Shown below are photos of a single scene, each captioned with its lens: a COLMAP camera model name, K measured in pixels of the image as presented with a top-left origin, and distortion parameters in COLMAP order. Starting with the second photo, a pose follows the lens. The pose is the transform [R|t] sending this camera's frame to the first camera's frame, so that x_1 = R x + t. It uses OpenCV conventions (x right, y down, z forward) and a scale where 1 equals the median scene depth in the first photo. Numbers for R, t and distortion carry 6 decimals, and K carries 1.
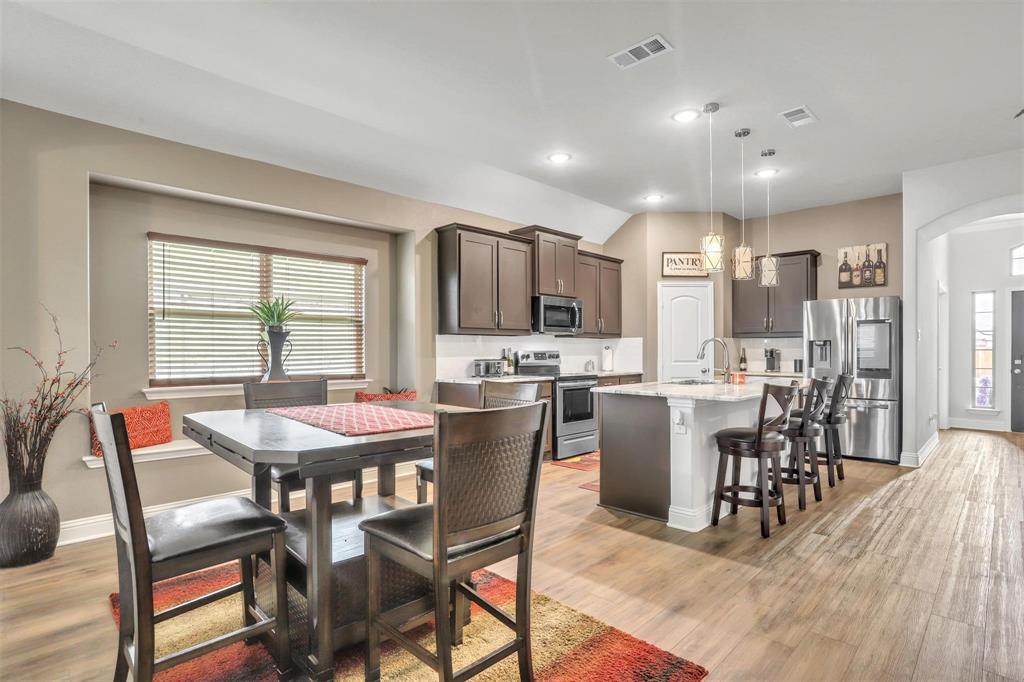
lens RADIAL K [[514.9, 0, 515.2], [0, 514.9, 351.8], [0, 0, 1]] dist [-0.034371, 0.021161]
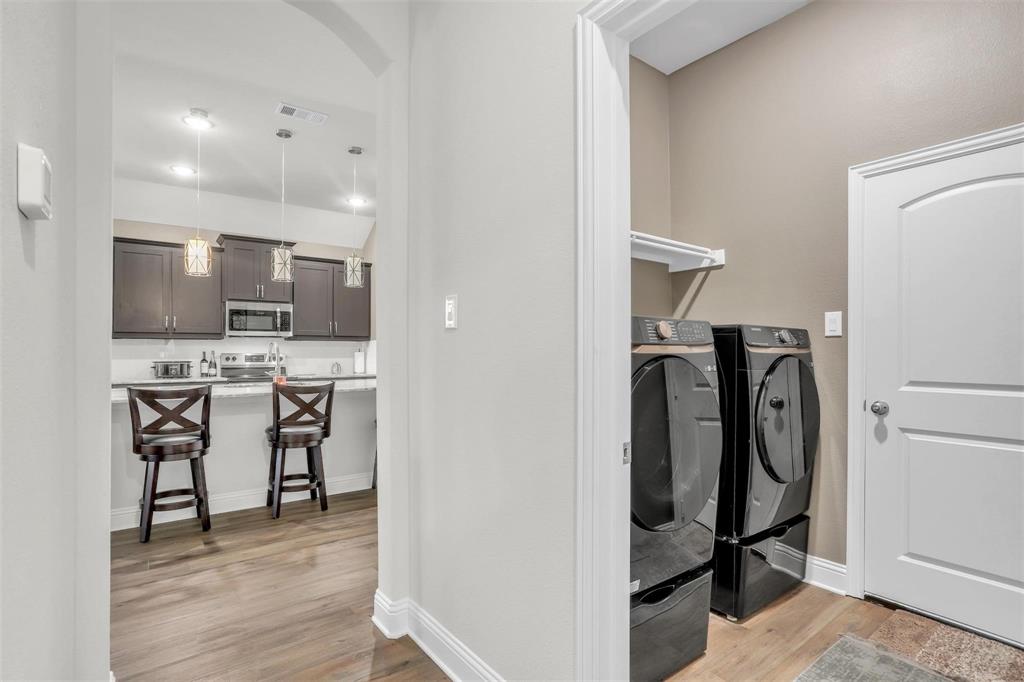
lens RADIAL K [[503.3, 0, 506.4], [0, 503.3, 352.6], [0, 0, 1]] dist [-0.015796, 0.000865]
pose [[0.988358, 0.001489, -0.152142, 0.747906], [-0.001393, 0.999999, 0.000741, -0.005393], [0.152143, -0.000521, 0.988358, 0.079536]]
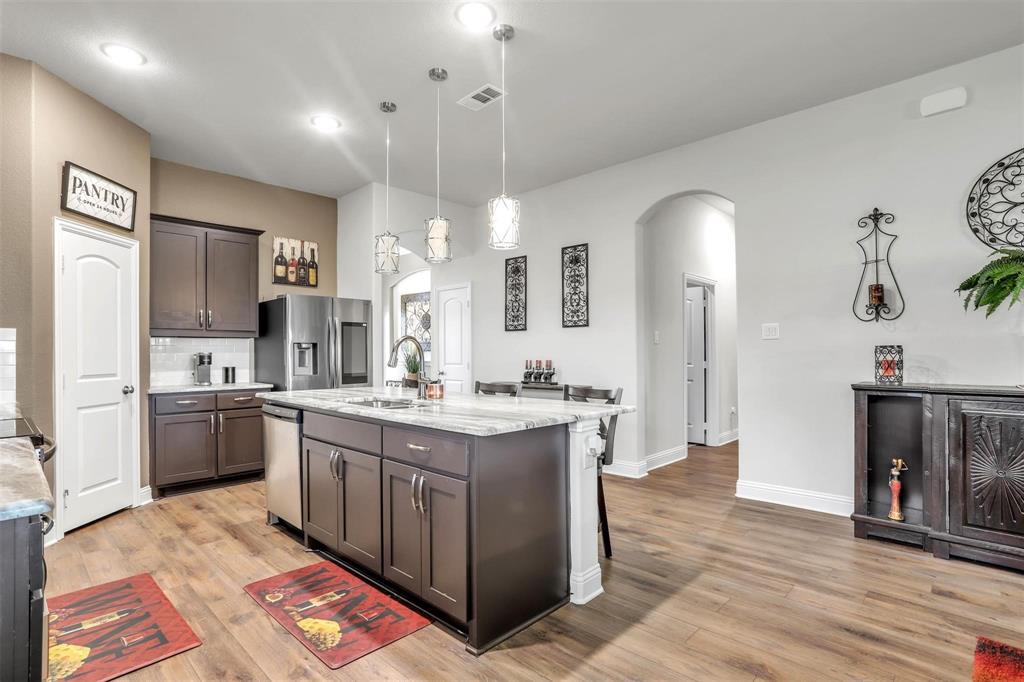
lens RADIAL K [[503.3, 0, 506.4], [0, 503.3, 352.6], [0, 0, 1]] dist [-0.015796, 0.000865]
pose [[0.000522, -0.000067, 1.000000, -0.232733], [0.009250, 0.999957, 0.000062, -0.002866], [-0.999957, 0.009250, 0.000523, 0.659864]]
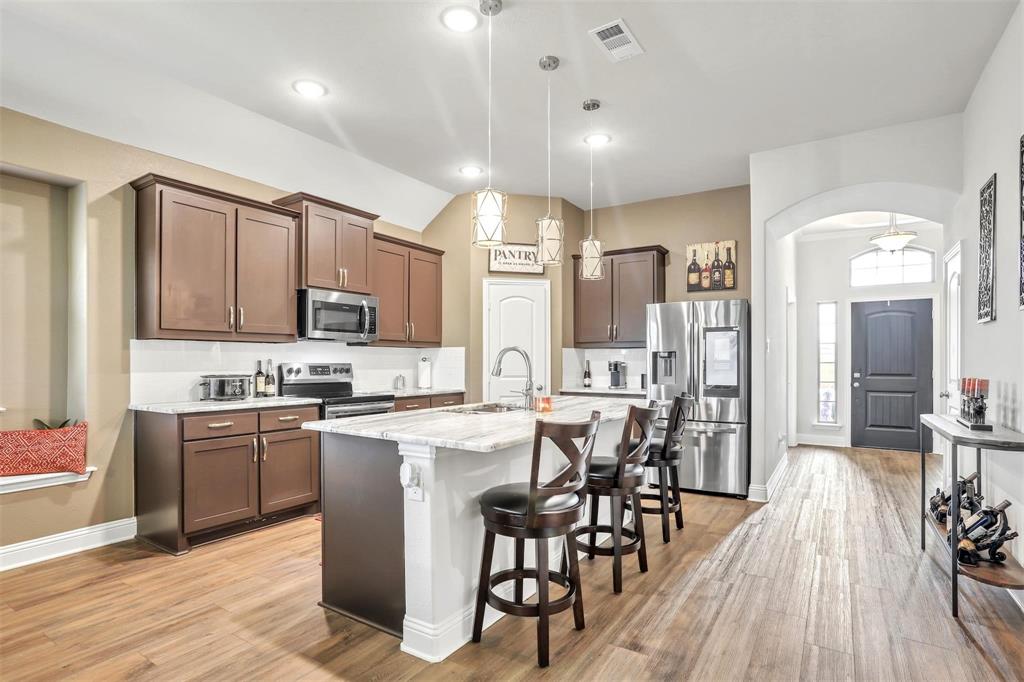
lens RADIAL K [[517.6, 0, 507.6], [0, 517.6, 359.6], [0, 0, 1]] dist [-0.044197, 0.000667]
pose [[0.981183, 0.003223, 0.193055, 0.182980], [-0.001975, 0.999976, -0.006657, -0.003001], [-0.193071, 0.006151, 0.981165, 0.222045]]
